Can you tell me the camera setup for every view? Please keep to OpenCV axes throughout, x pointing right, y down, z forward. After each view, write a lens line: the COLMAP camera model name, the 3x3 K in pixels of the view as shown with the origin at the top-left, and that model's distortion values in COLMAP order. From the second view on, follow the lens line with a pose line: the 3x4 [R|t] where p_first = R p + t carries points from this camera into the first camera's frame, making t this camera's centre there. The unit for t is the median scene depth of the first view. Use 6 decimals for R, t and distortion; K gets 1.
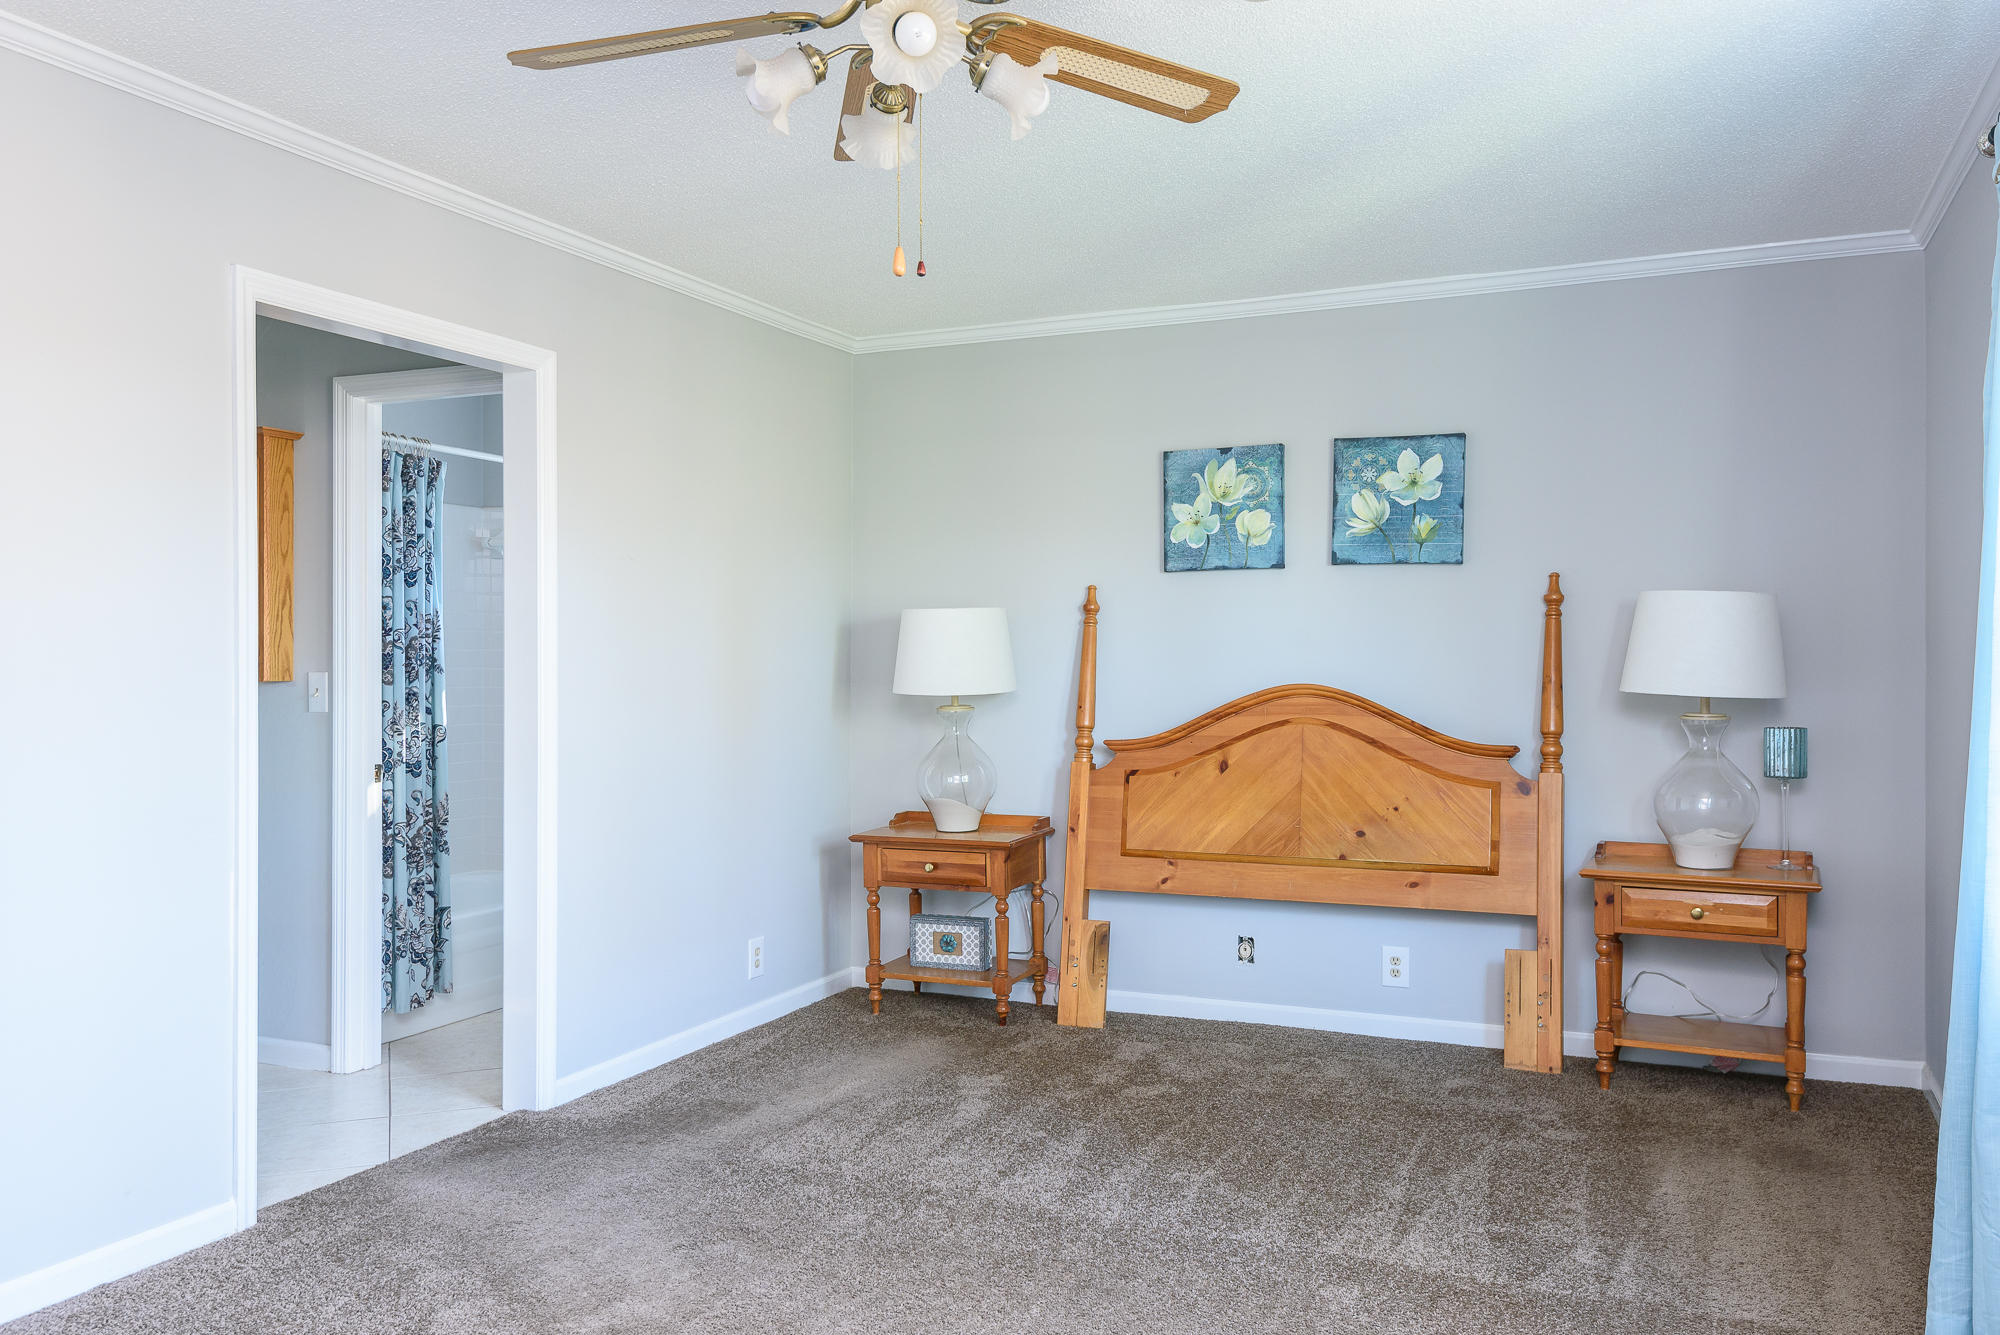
lens RADIAL K [[1580.4, 0, 999.6], [0, 1580.4, 669.1], [0, 0, 1]] dist [0.014595, -0.005156]
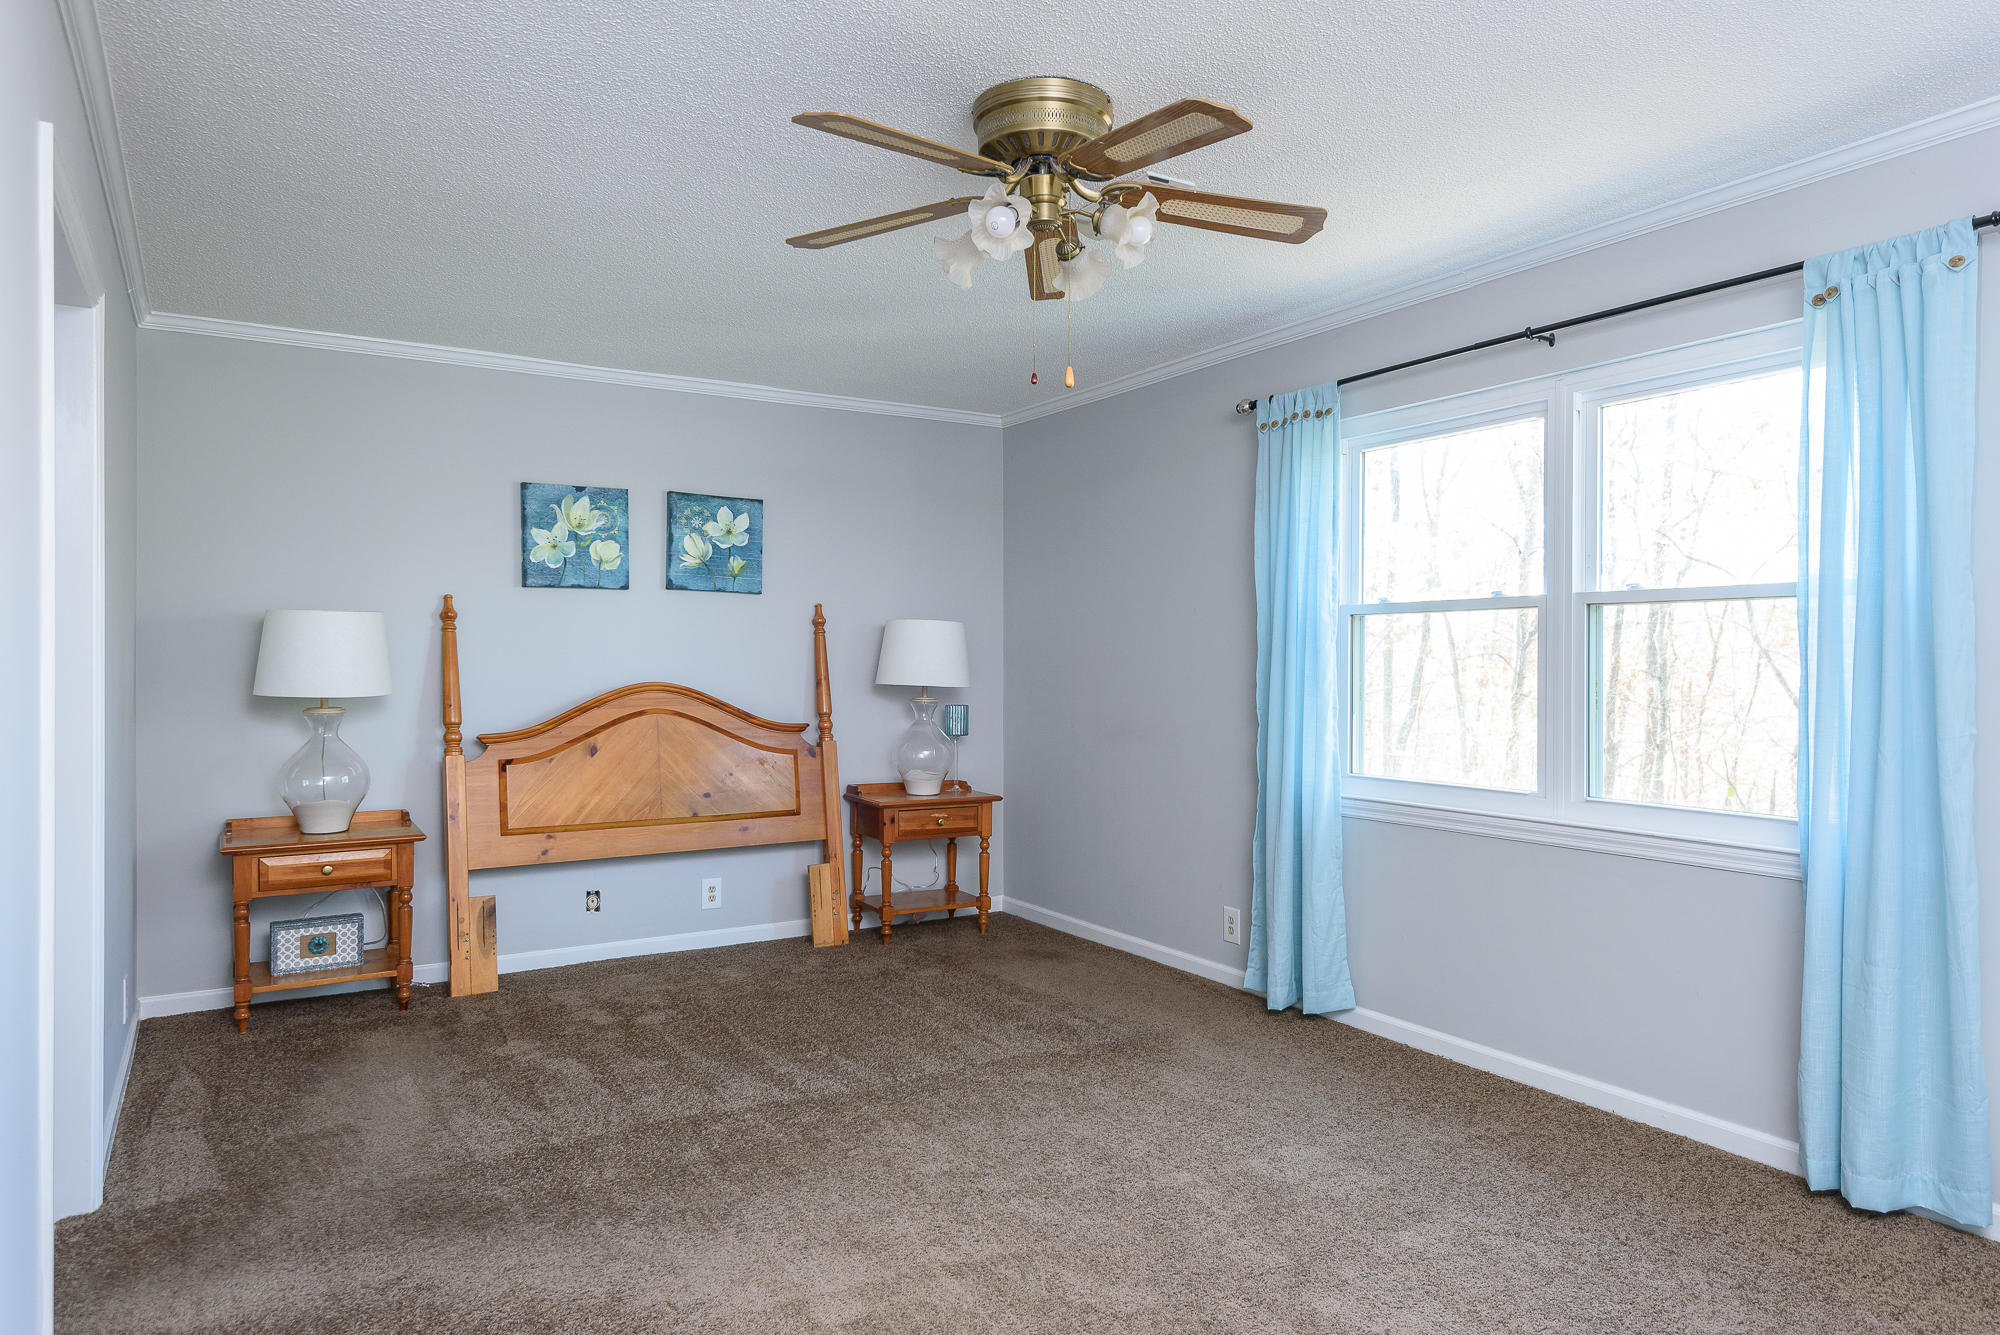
lens RADIAL K [[1245.1, 0, 1002.6], [0, 1245.1, 670.4], [0, 0, 1]] dist [0.025038, -0.019466]
pose [[0.554424, -0.002790, 0.832230, -0.486470], [0.002299, 0.999996, 0.001820, -0.001178], [-0.832231, 0.000904, 0.554428, 0.213875]]
